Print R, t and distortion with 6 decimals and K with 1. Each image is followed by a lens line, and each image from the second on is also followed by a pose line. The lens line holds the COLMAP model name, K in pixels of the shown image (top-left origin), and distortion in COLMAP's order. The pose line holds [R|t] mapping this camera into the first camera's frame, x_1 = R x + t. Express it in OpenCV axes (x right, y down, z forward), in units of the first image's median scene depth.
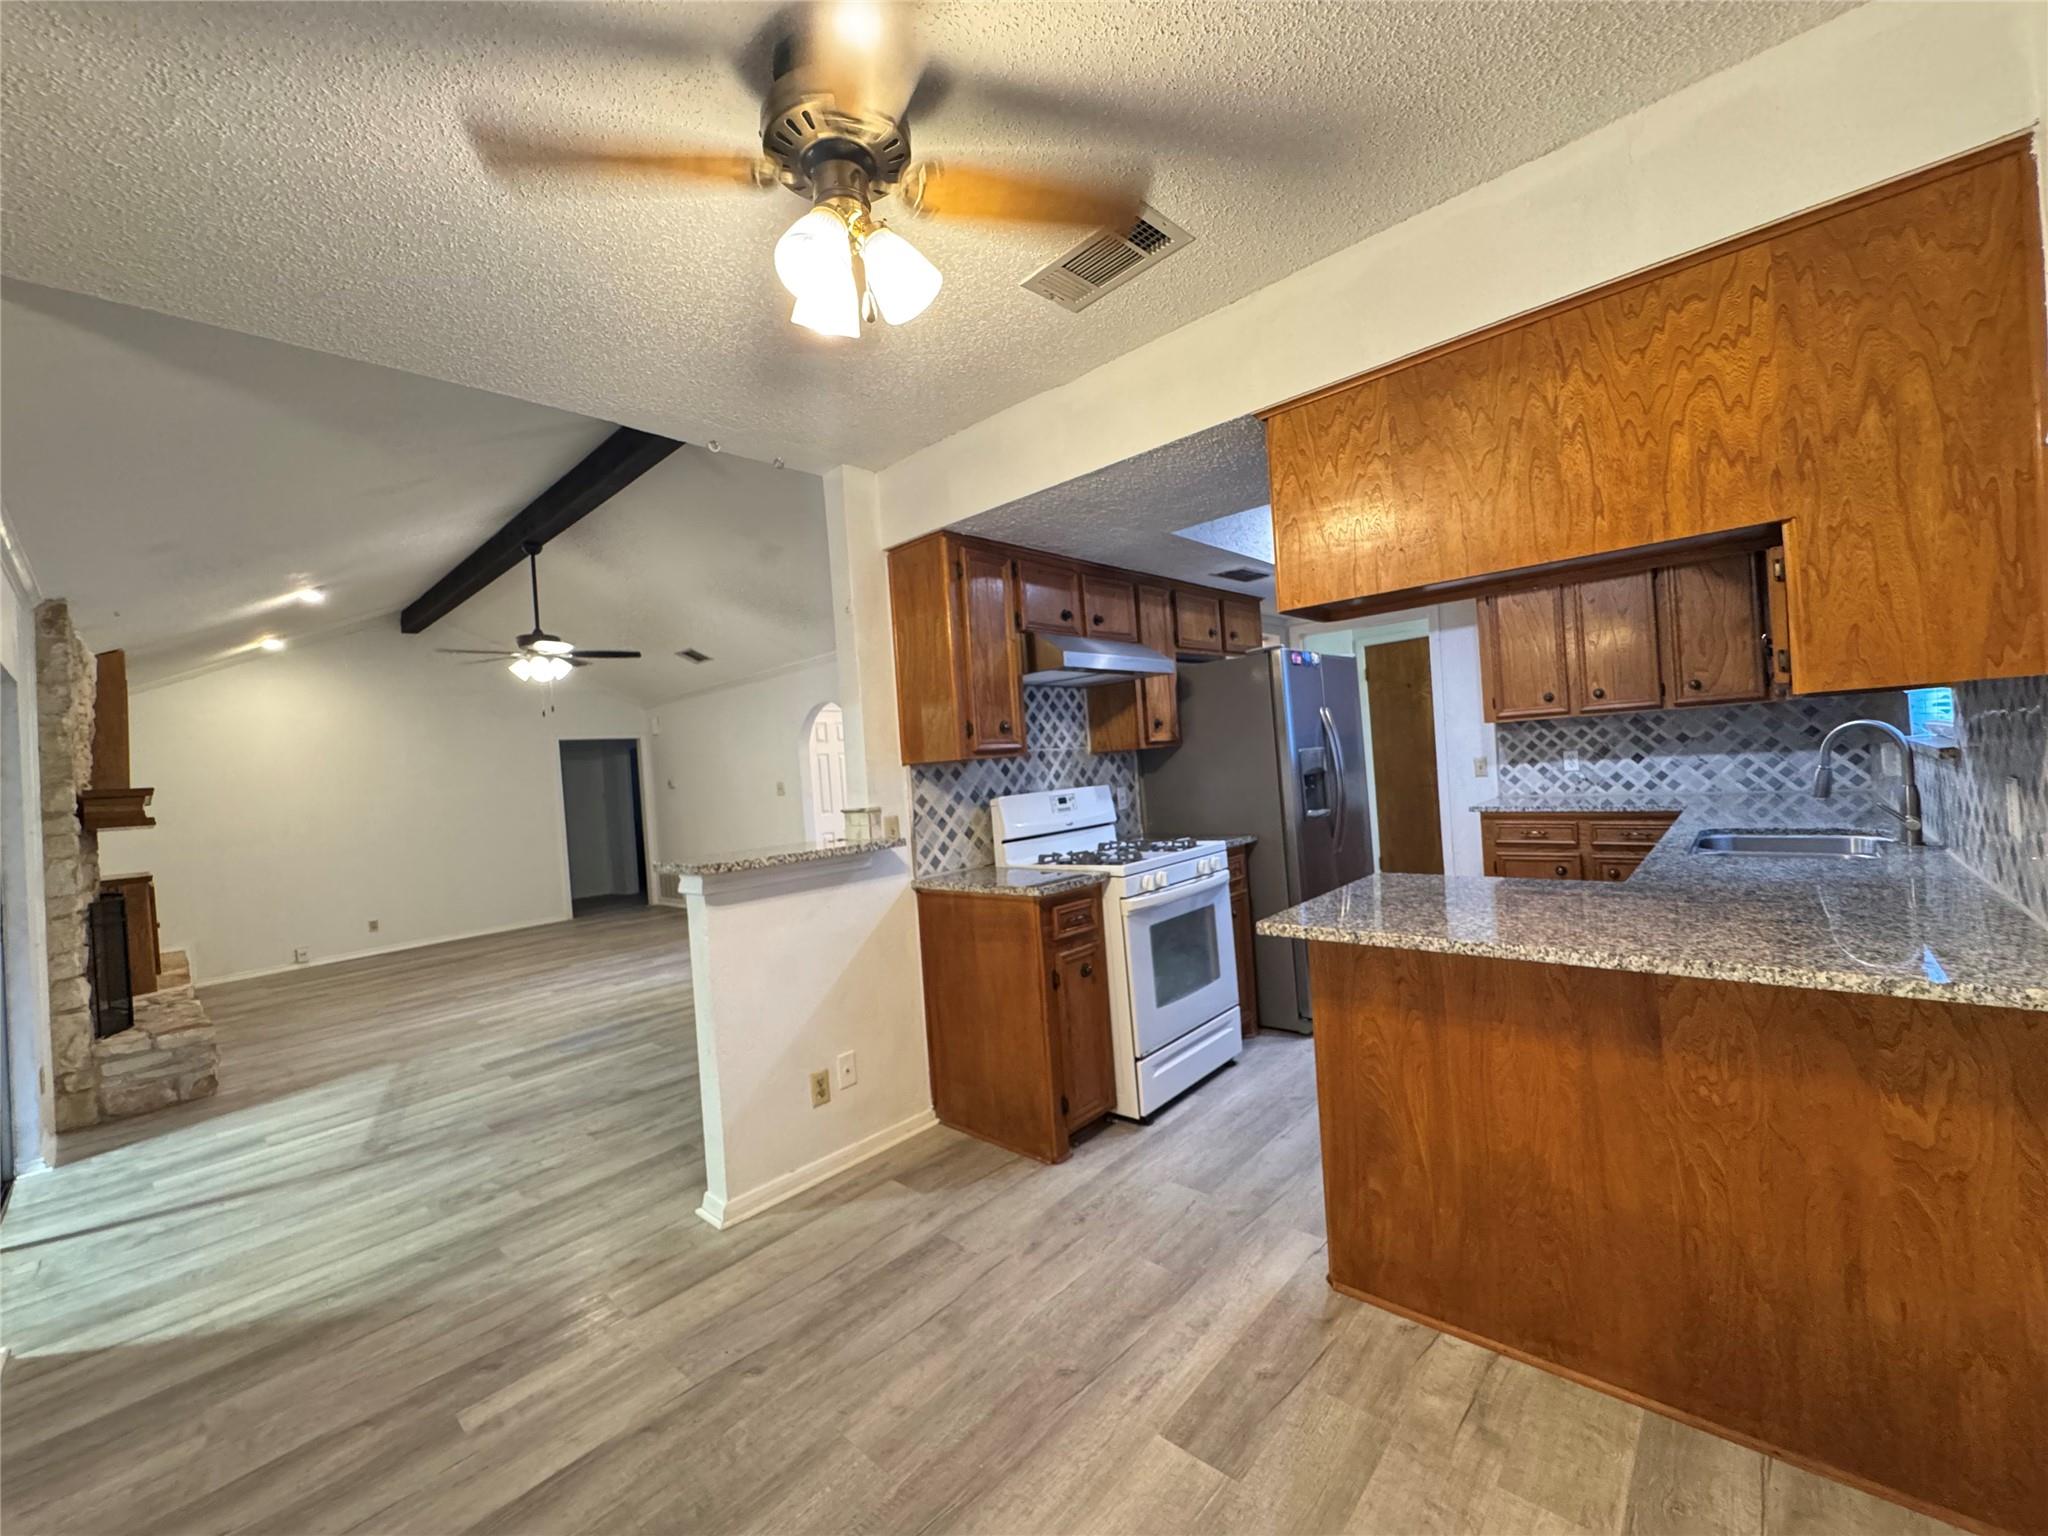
lens RADIAL K [[821.4, 0, 1022.6], [0, 821.4, 766.6], [0, 0, 1]] dist [-0.004236, 0.000583]
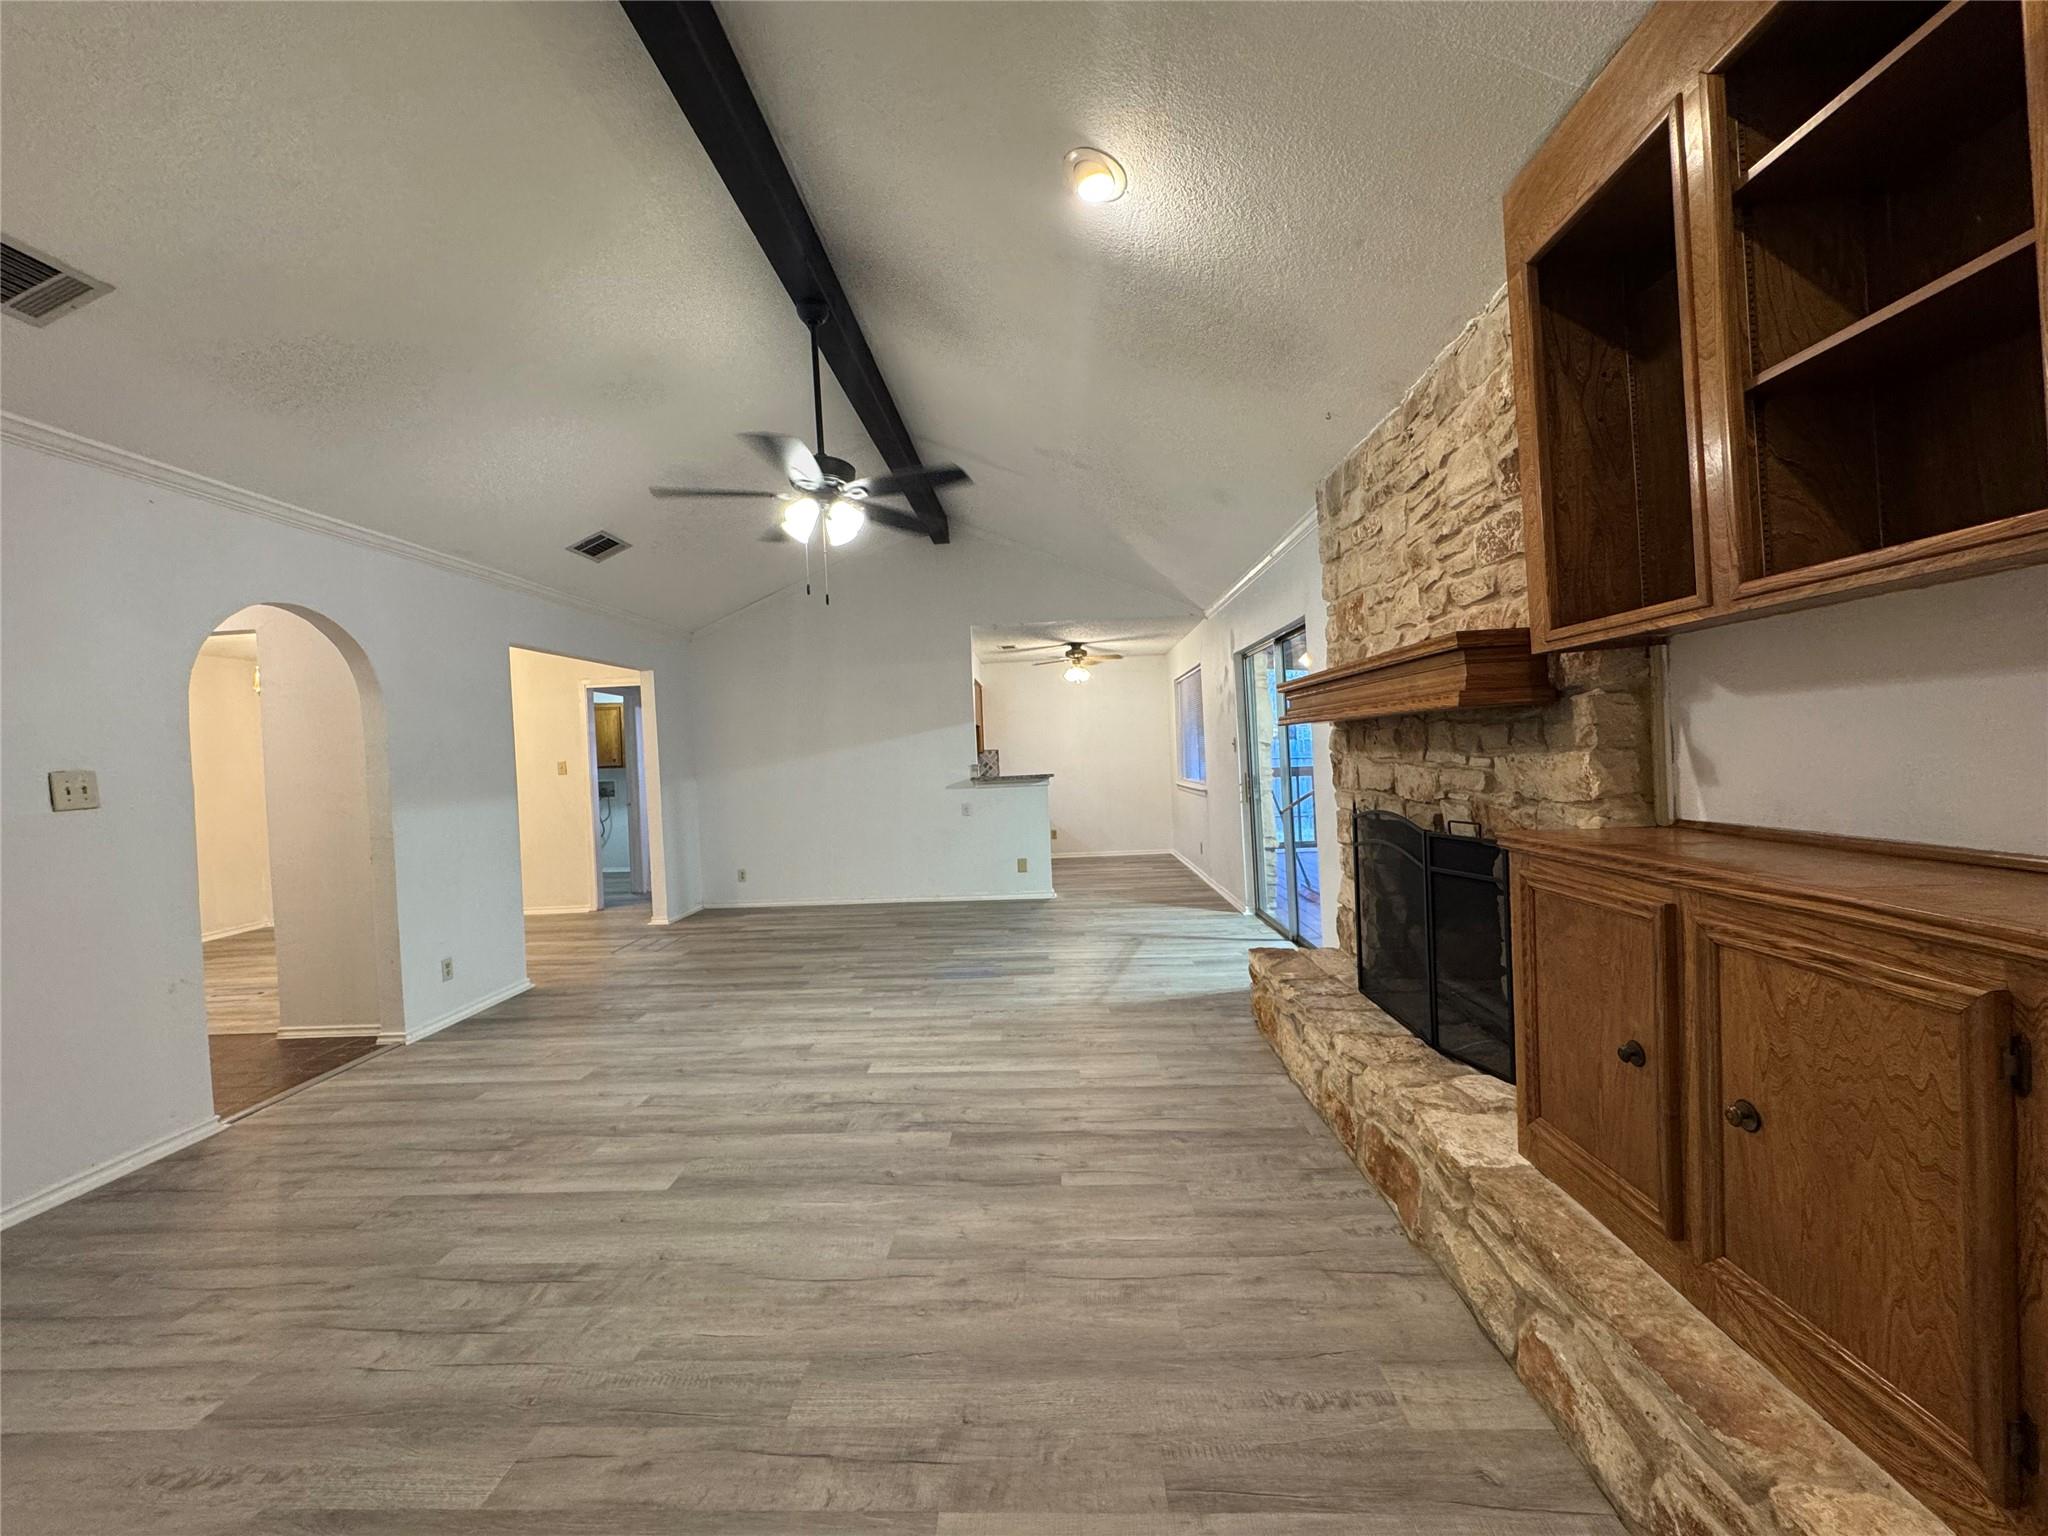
lens RADIAL K [[821.4, 0, 1024.6], [0, 821.4, 763.9], [0, 0, 1]] dist [-0.004236, 0.000583]
pose [[-0.646309, 0.094545, 0.757196, -1.591382], [0.088270, 0.994896, -0.048881, 0.133659], [-0.757953, 0.035246, -0.651356, 1.840153]]
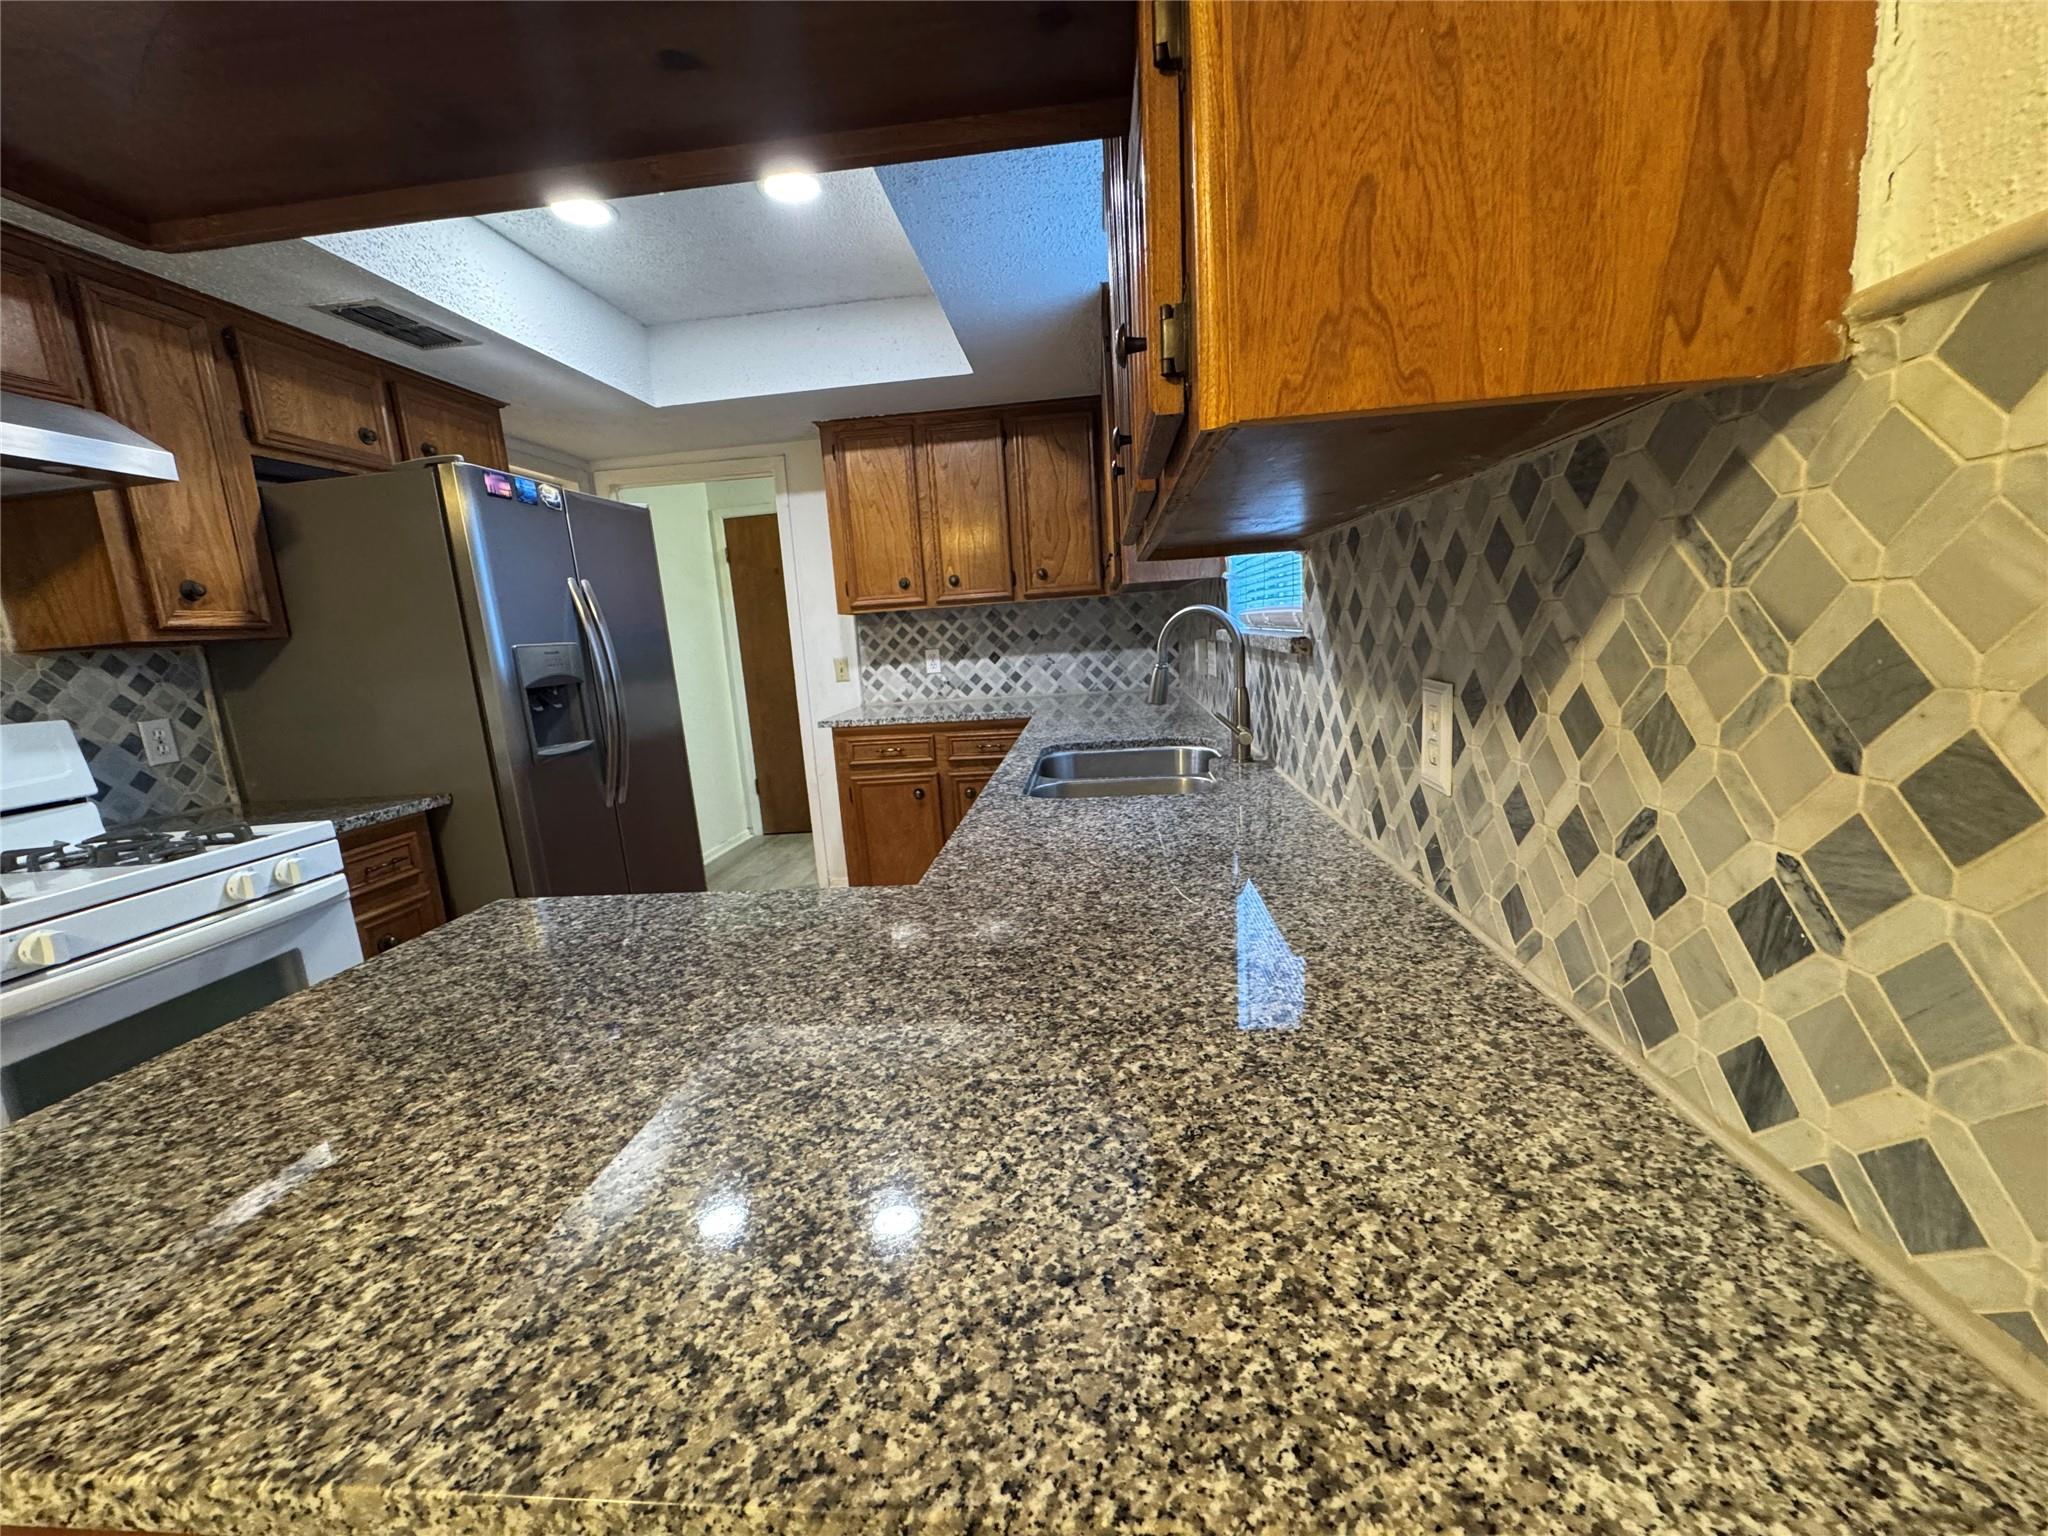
lens RADIAL K [[821.4, 0, 1022.0], [0, 821.4, 765.4], [0, 0, 1]] dist [-0.004236, 0.000583]
pose [[0.798270, -0.082373, 0.596640, 0.246103], [0.012983, 0.992727, 0.119686, -0.000462], [-0.602160, -0.087795, 0.793534, 0.278630]]
